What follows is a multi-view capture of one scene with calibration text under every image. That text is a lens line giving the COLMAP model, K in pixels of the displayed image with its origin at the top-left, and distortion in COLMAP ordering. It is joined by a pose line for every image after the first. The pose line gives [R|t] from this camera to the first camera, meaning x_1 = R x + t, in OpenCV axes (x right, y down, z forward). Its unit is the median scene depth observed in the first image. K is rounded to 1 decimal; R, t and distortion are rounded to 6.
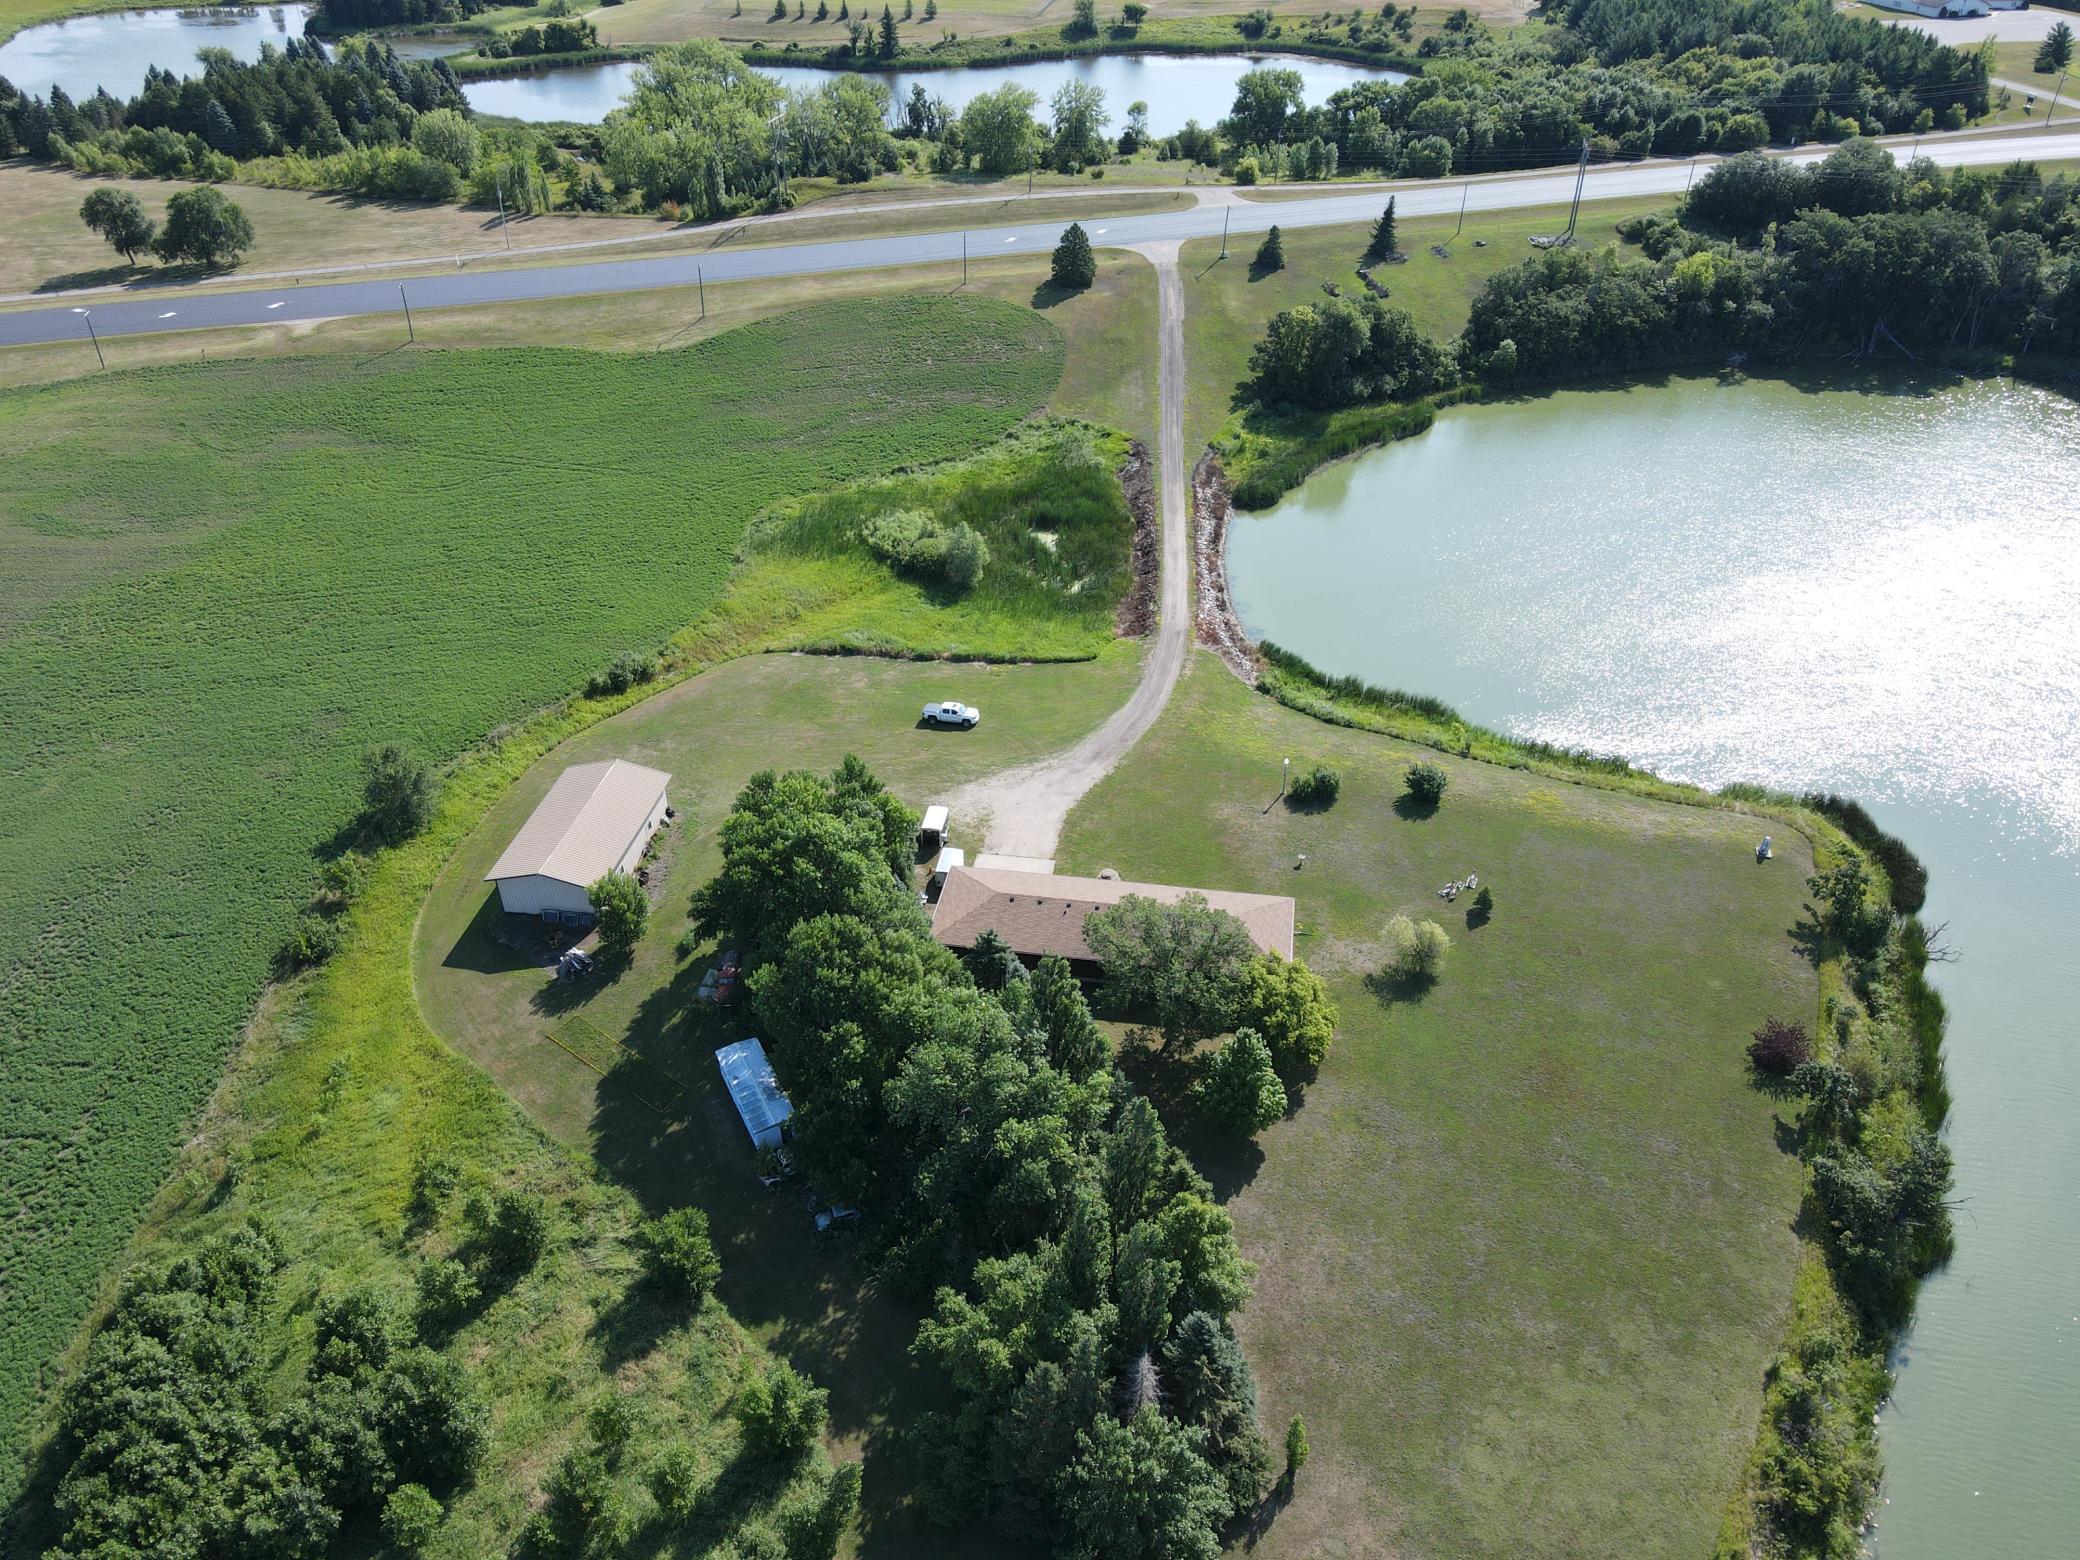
lens RADIAL K [[1526.3, 0, 1044.1], [0, 1526.3, 772.4], [0, 0, 1]] dist [-0.007003, 0.041988]
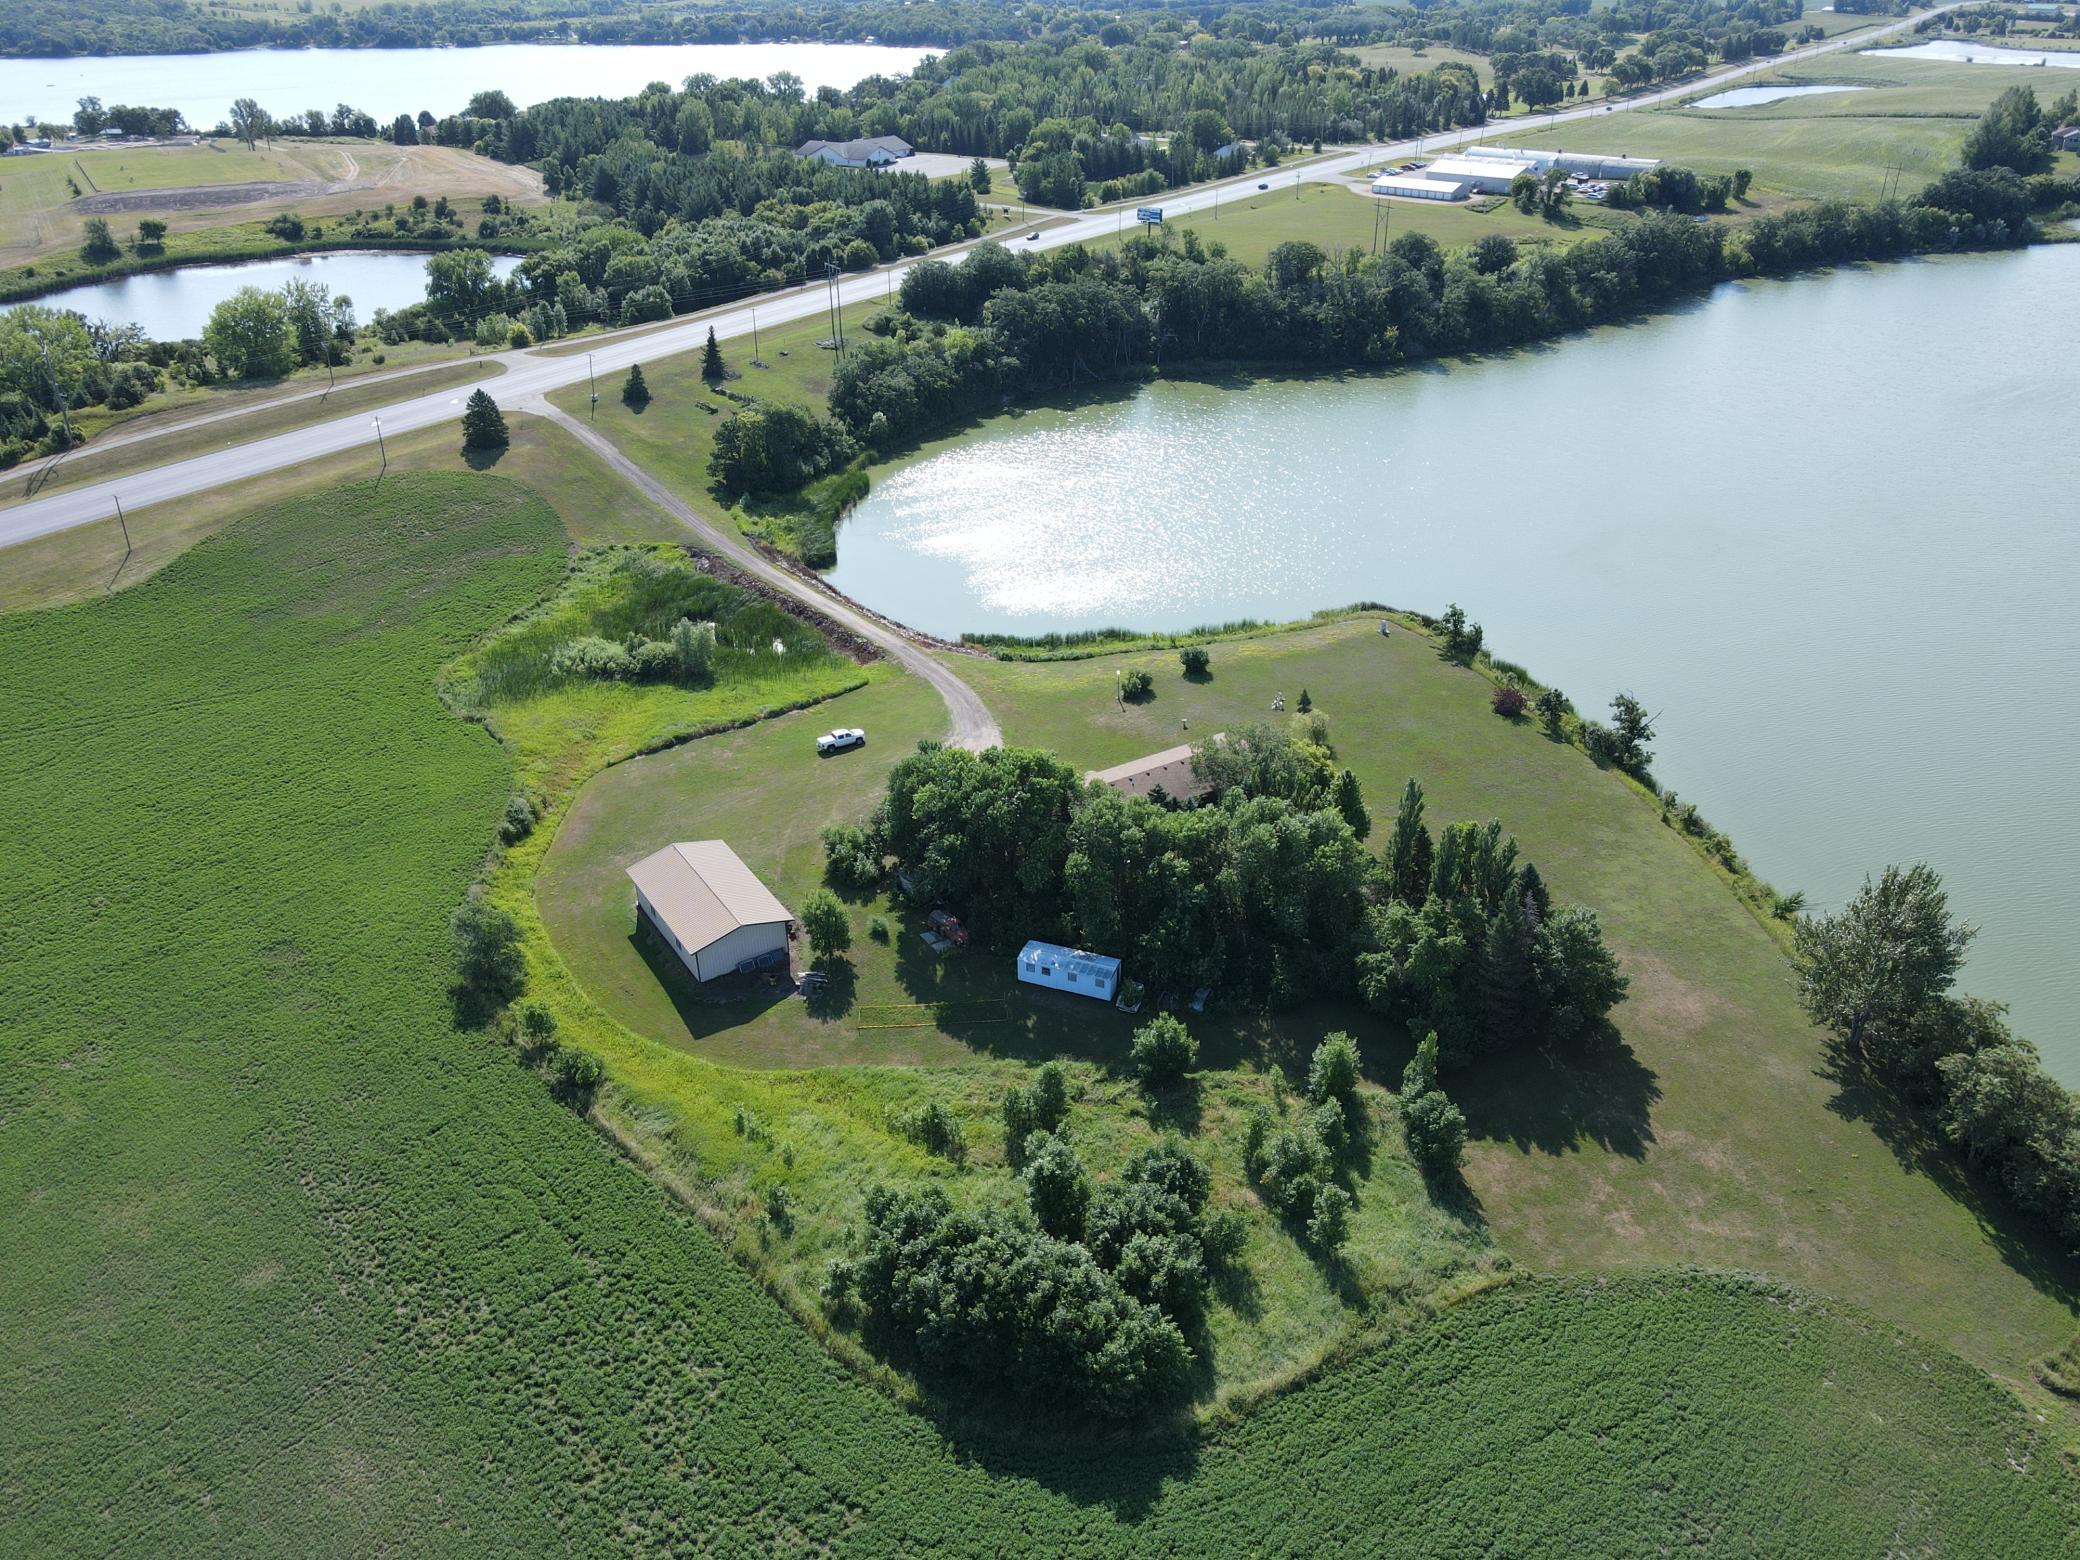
lens RADIAL K [[1526.3, 0, 1044.1], [0, 1526.3, 772.4], [0, 0, 1]] dist [-0.007003, 0.041988]
pose [[0.742405, -0.317413, 0.589986, -0.431171], [0.378661, 0.925290, 0.021320, 0.012847], [-0.552675, 0.207577, 0.807132, -0.017987]]
